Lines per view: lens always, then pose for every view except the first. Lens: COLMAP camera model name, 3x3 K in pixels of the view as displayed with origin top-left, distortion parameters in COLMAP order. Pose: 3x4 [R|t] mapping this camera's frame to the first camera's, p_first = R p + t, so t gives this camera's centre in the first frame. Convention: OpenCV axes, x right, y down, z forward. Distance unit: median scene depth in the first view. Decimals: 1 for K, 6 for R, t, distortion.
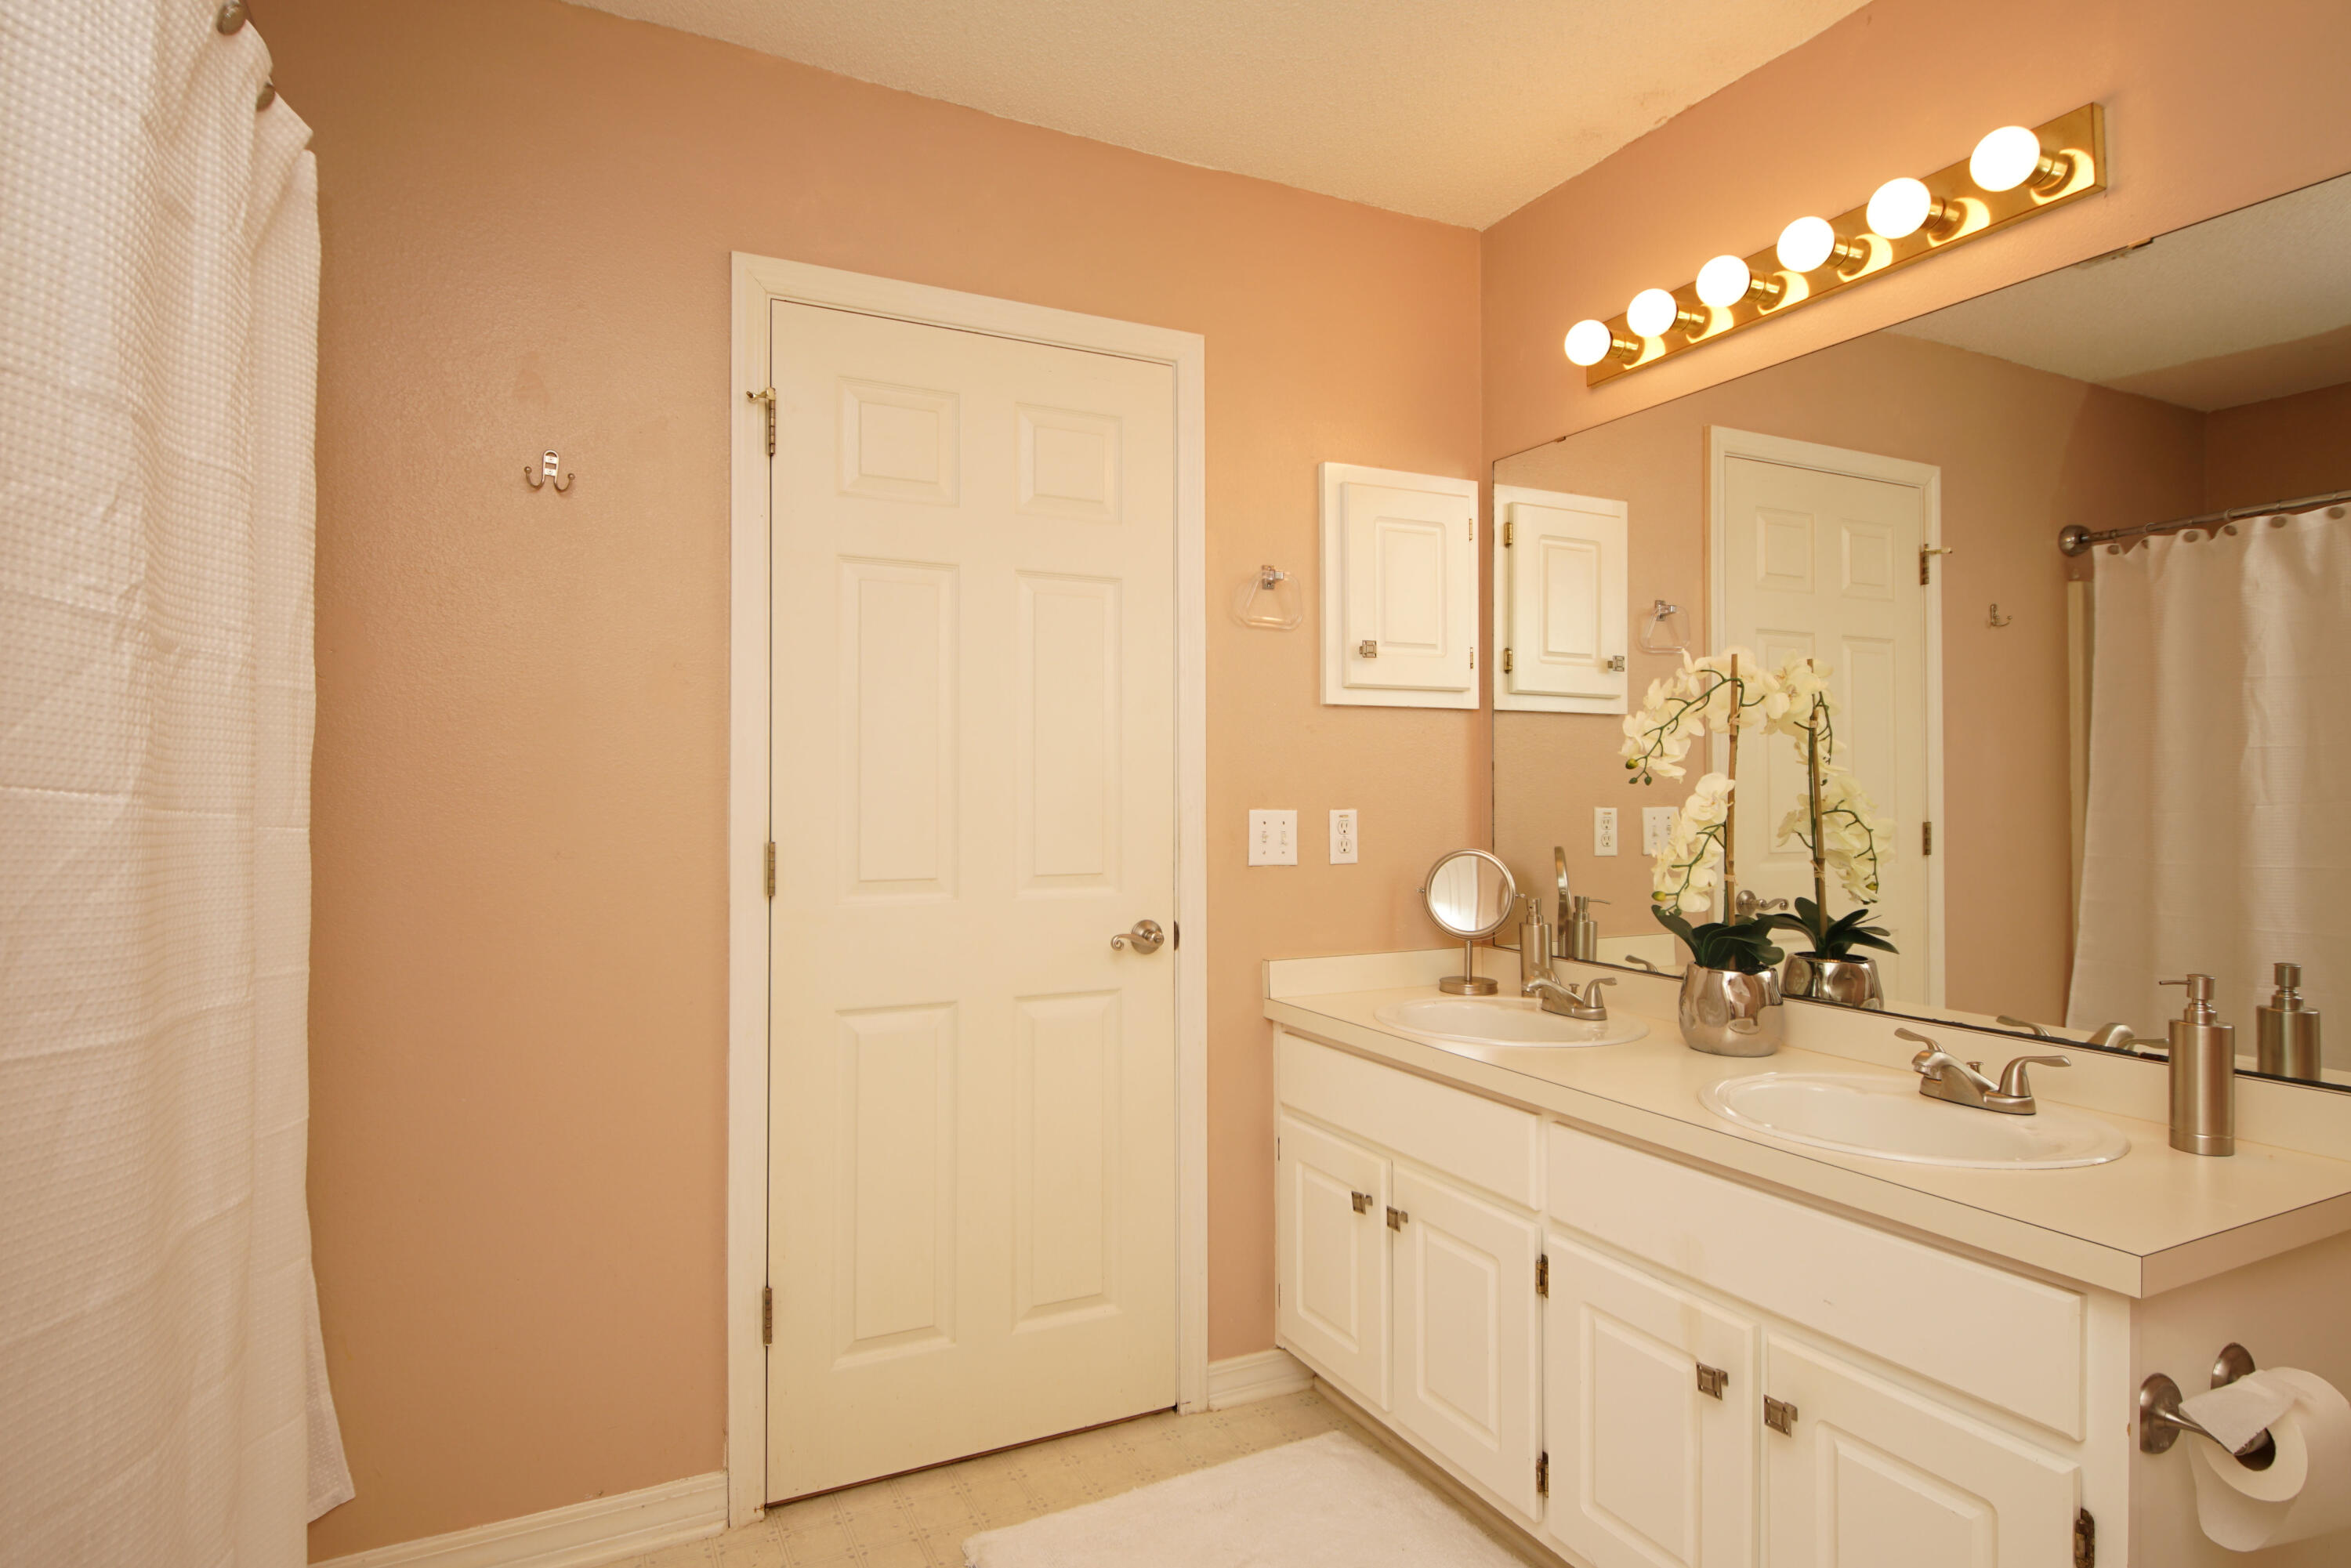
lens RADIAL K [[1258.6, 0, 1171.9], [0, 1258.6, 787.4], [0, 0, 1]] dist [0.023049, -0.024981]
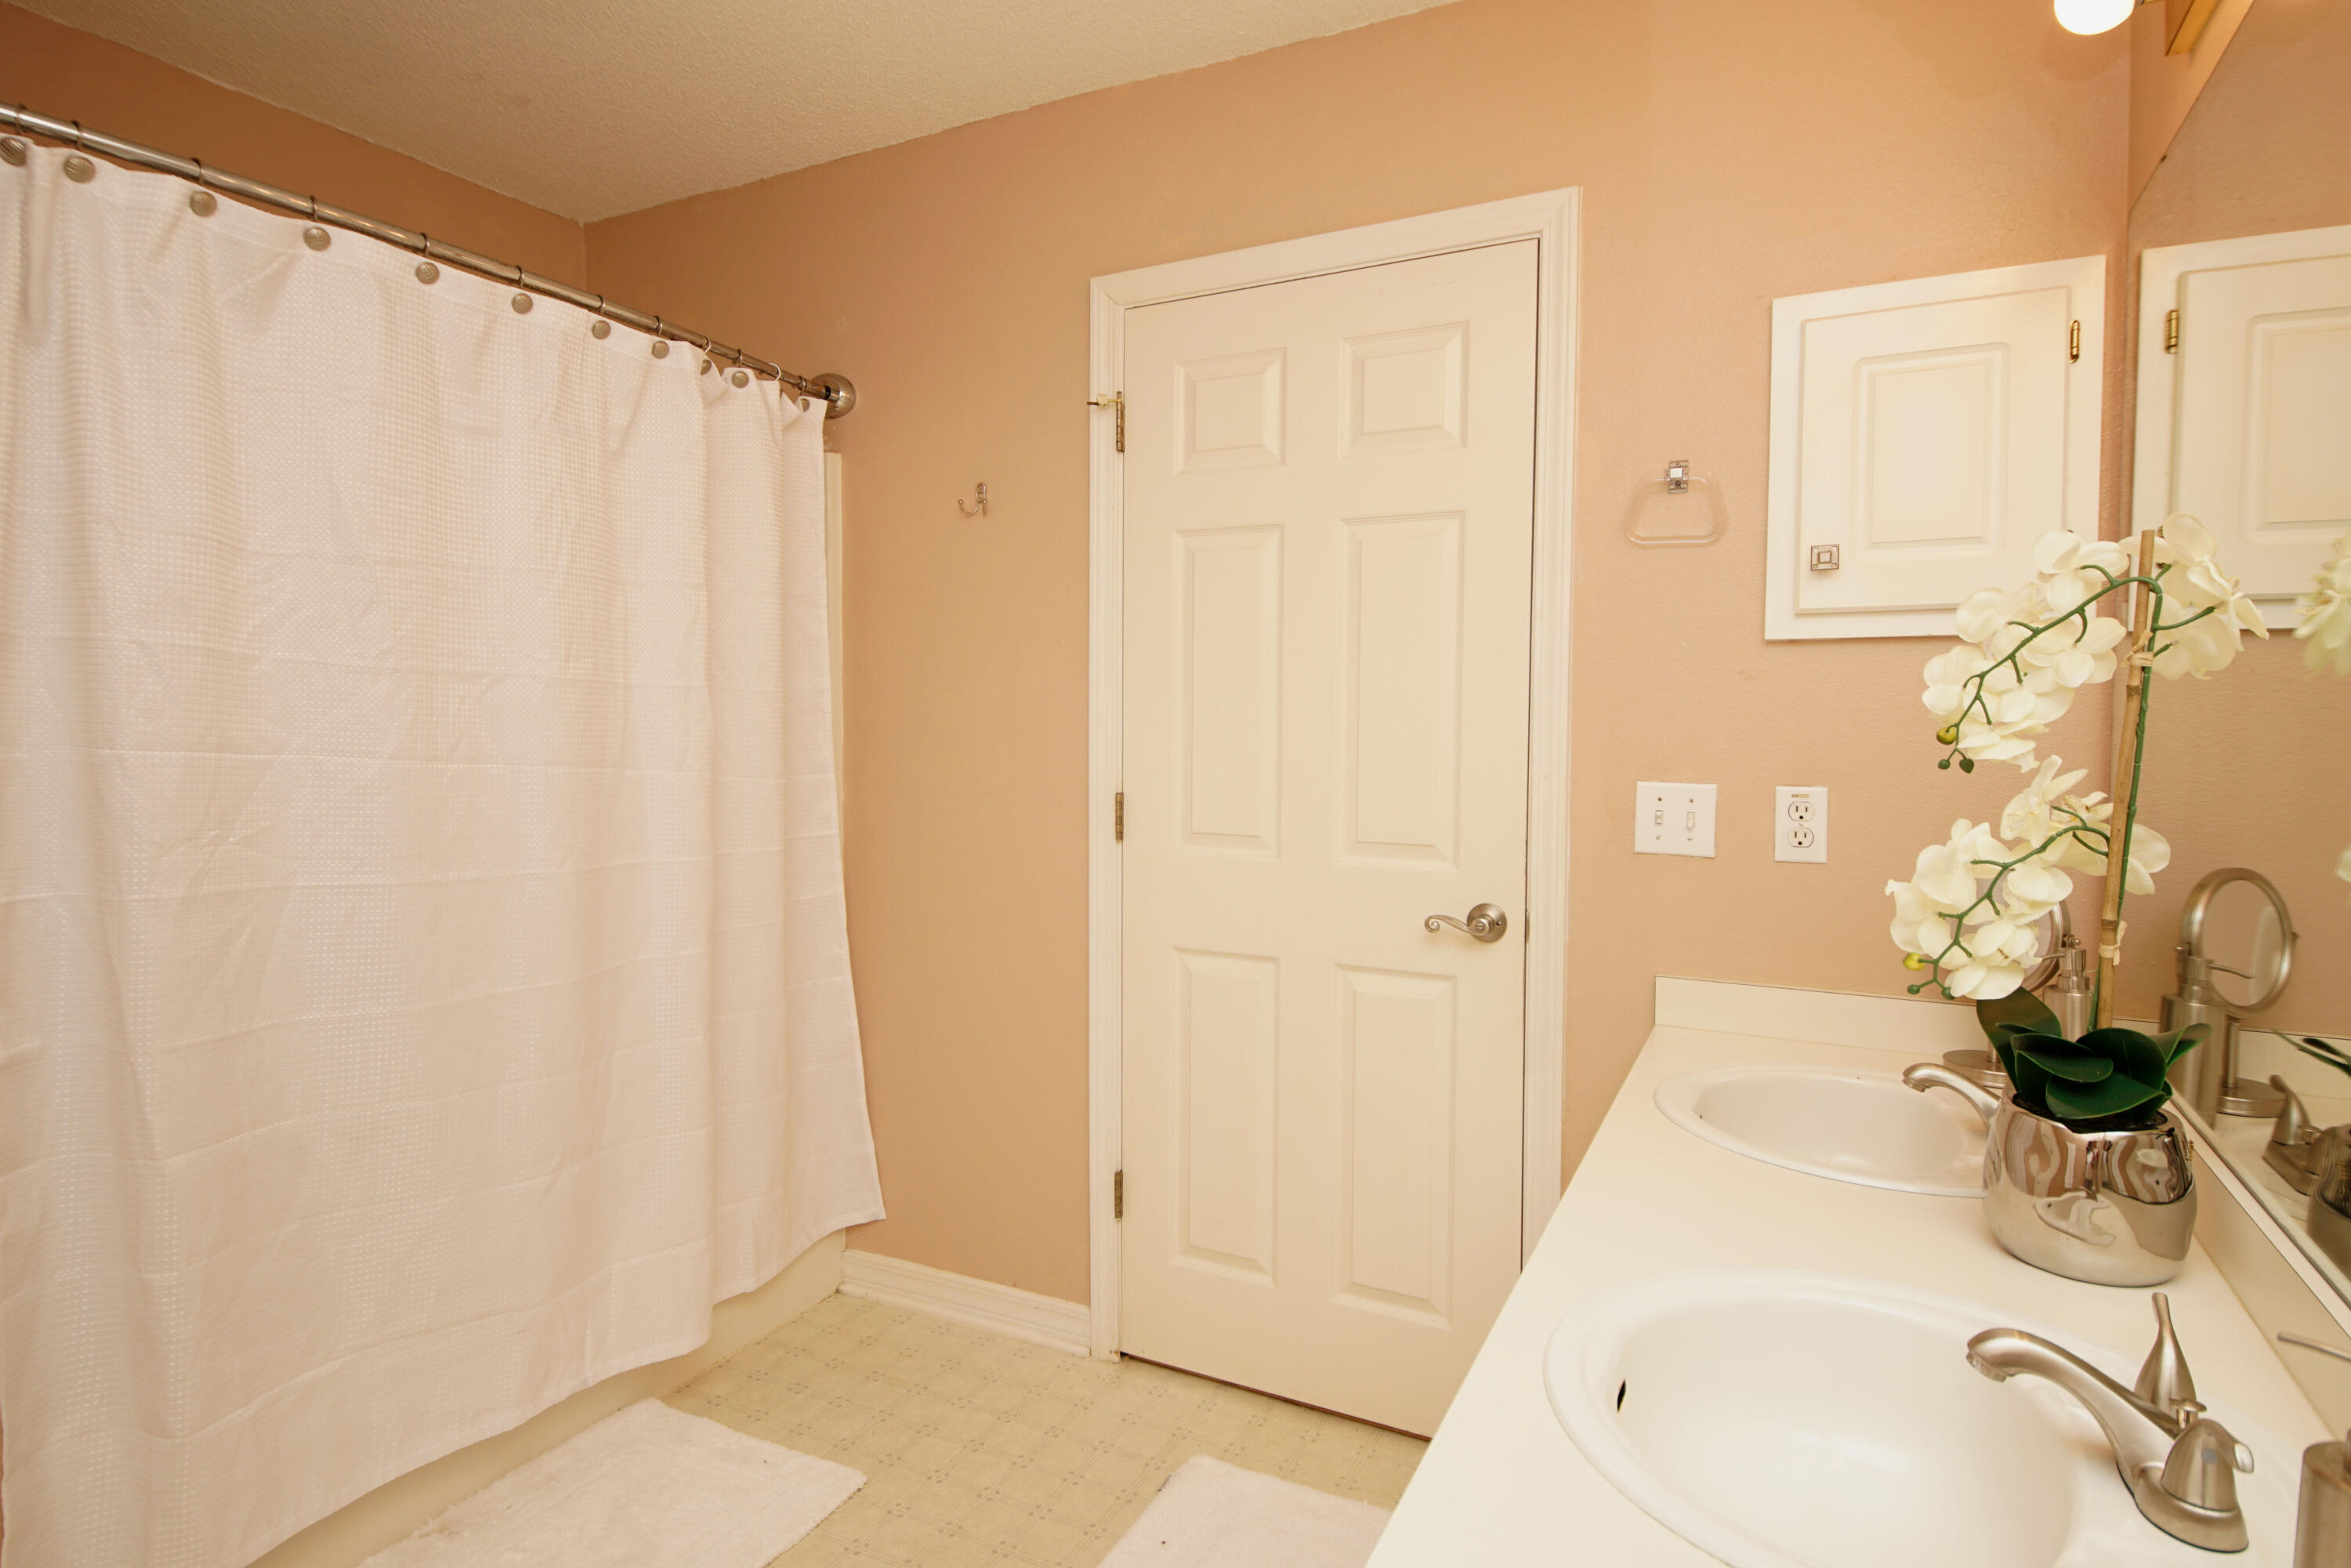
lens RADIAL K [[1258.6, 0, 1179.0], [0, 1258.6, 790.9], [0, 0, 1]] dist [0.023049, -0.024981]
pose [[0.589245, 0.050499, -0.806374, 0.553731], [-0.002491, 0.998154, 0.060688, -0.024785], [0.807950, -0.033751, 0.588283, 0.318474]]
